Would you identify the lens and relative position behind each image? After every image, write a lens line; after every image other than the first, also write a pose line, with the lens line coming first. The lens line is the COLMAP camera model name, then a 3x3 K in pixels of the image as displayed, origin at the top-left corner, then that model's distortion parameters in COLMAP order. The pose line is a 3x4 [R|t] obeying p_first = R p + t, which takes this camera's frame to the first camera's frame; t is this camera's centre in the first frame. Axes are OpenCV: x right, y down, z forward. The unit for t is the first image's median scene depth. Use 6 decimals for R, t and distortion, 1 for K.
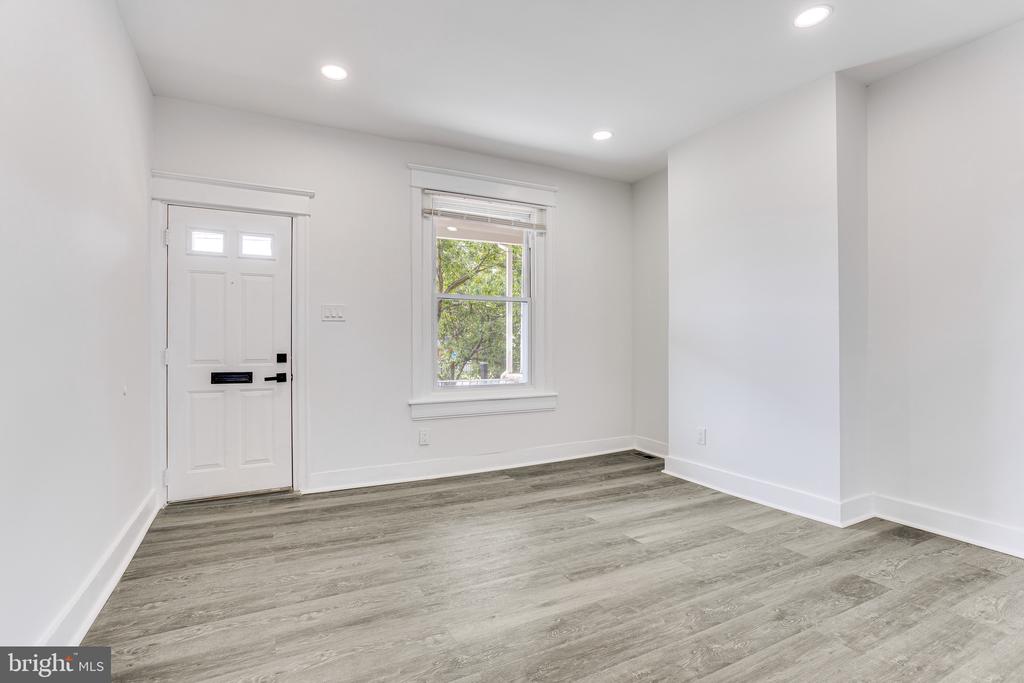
lens RADIAL K [[490.8, 0, 514.4], [0, 490.8, 337.8], [0, 0, 1]] dist [-0.038122, 0.022589]
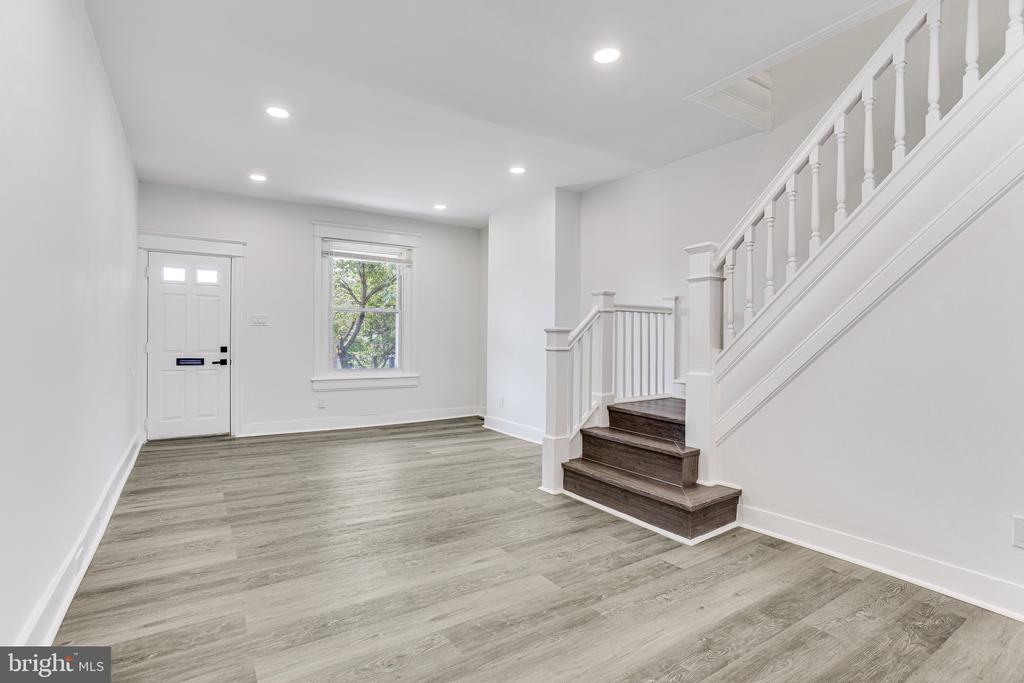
lens RADIAL K [[490.8, 0, 510.0], [0, 490.8, 336.9], [0, 0, 1]] dist [-0.038122, 0.022589]
pose [[0.995461, 0.009321, 0.094717, 0.309144], [-0.009792, 0.999942, 0.004505, -0.015952], [-0.094670, -0.005412, 0.995494, -0.683513]]
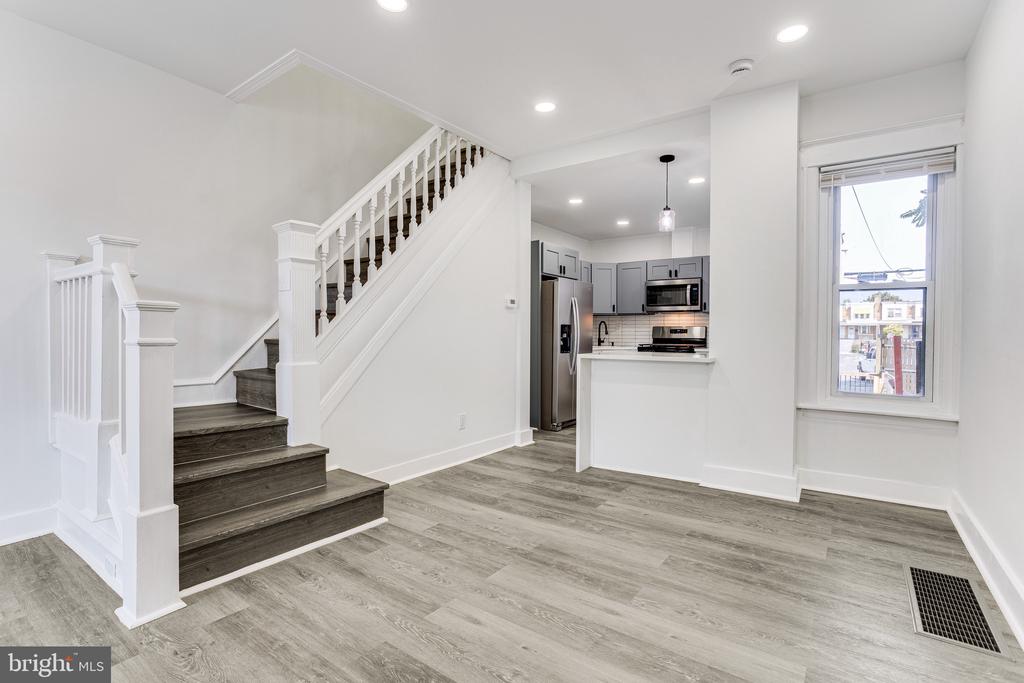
lens RADIAL K [[490.8, 0, 510.7], [0, 490.8, 339.5], [0, 0, 1]] dist [-0.038122, 0.022589]
pose [[-0.440582, -0.008959, 0.897668, -0.196413], [-0.016033, 0.999869, 0.002109, 0.005764], [-0.897569, -0.013463, -0.440668, 0.307222]]
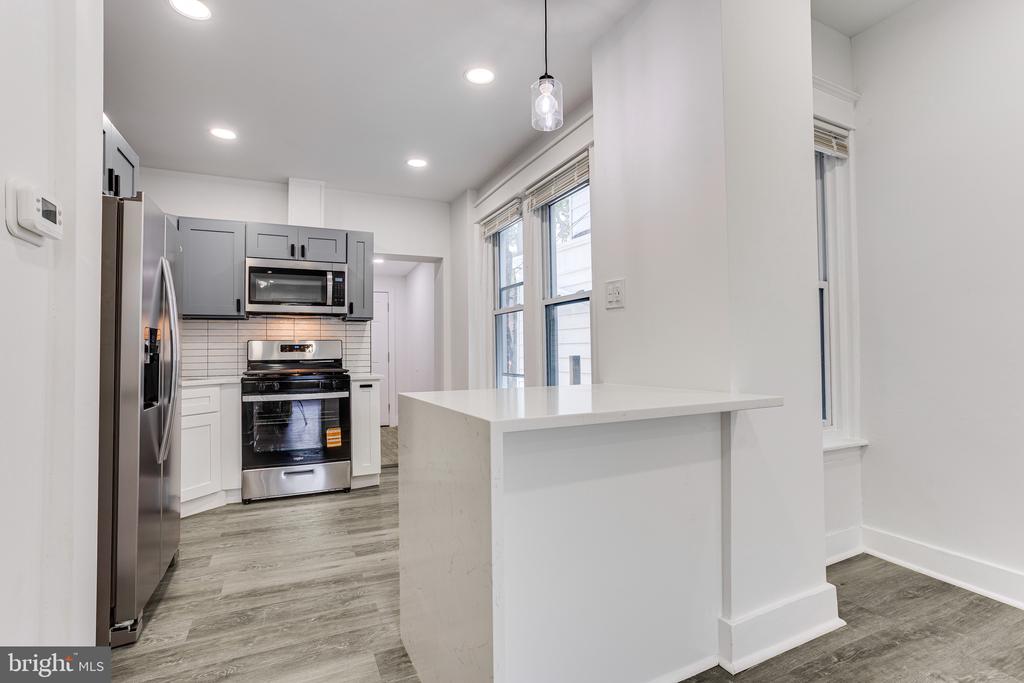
lens RADIAL K [[490.8, 0, 512.0], [0, 490.8, 341.6], [0, 0, 1]] dist [-0.038122, 0.022589]
pose [[-0.998686, 0.016998, 0.048345, 0.779478], [0.015172, 0.999166, -0.037904, 0.003111], [-0.048949, -0.037121, -0.998111, -0.032779]]
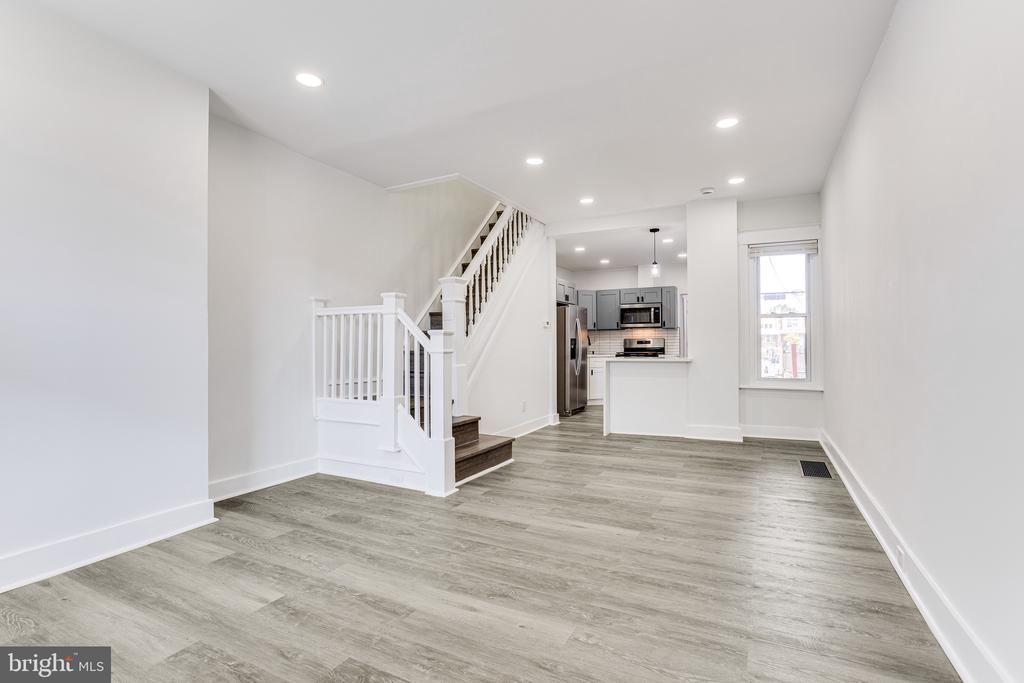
lens RADIAL K [[490.8, 0, 514.7], [0, 490.8, 337.5], [0, 0, 1]] dist [-0.038122, 0.022589]
pose [[-0.570845, 0.019822, 0.820819, -0.509117], [-0.004097, 0.999627, -0.026989, 0.014680], [-0.821048, -0.018770, -0.570551, 0.952411]]
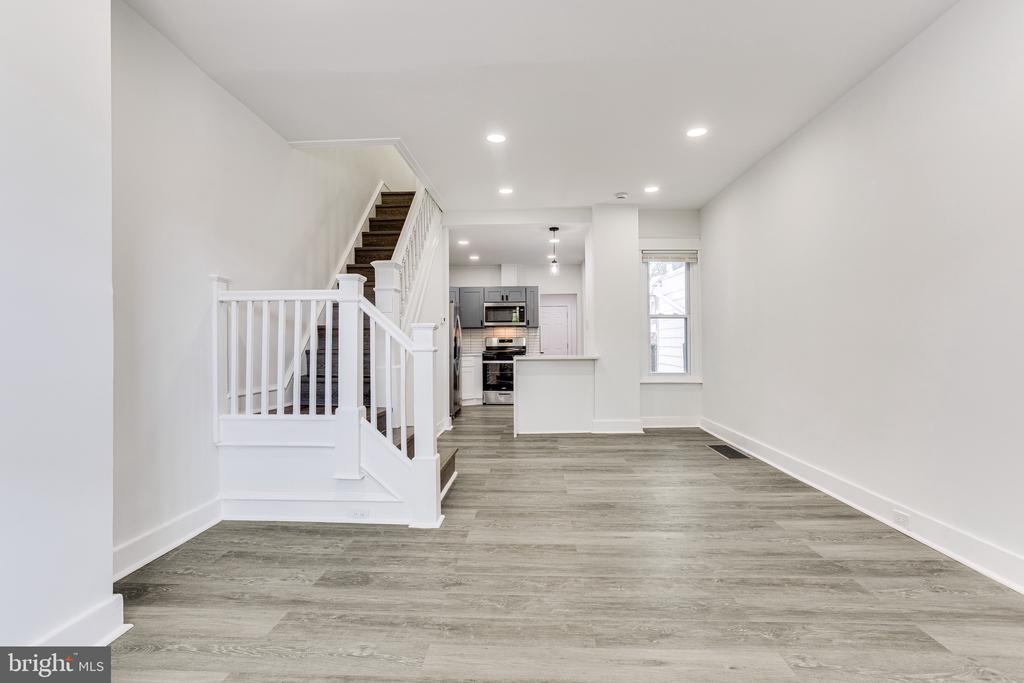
lens RADIAL K [[490.8, 0, 515.0], [0, 490.8, 335.2], [0, 0, 1]] dist [-0.038122, 0.022589]
pose [[-0.861989, 0.018375, 0.506595, -0.092084], [0.002757, 0.999498, -0.031561, 0.020104], [-0.506920, -0.025809, -0.861606, 1.155690]]
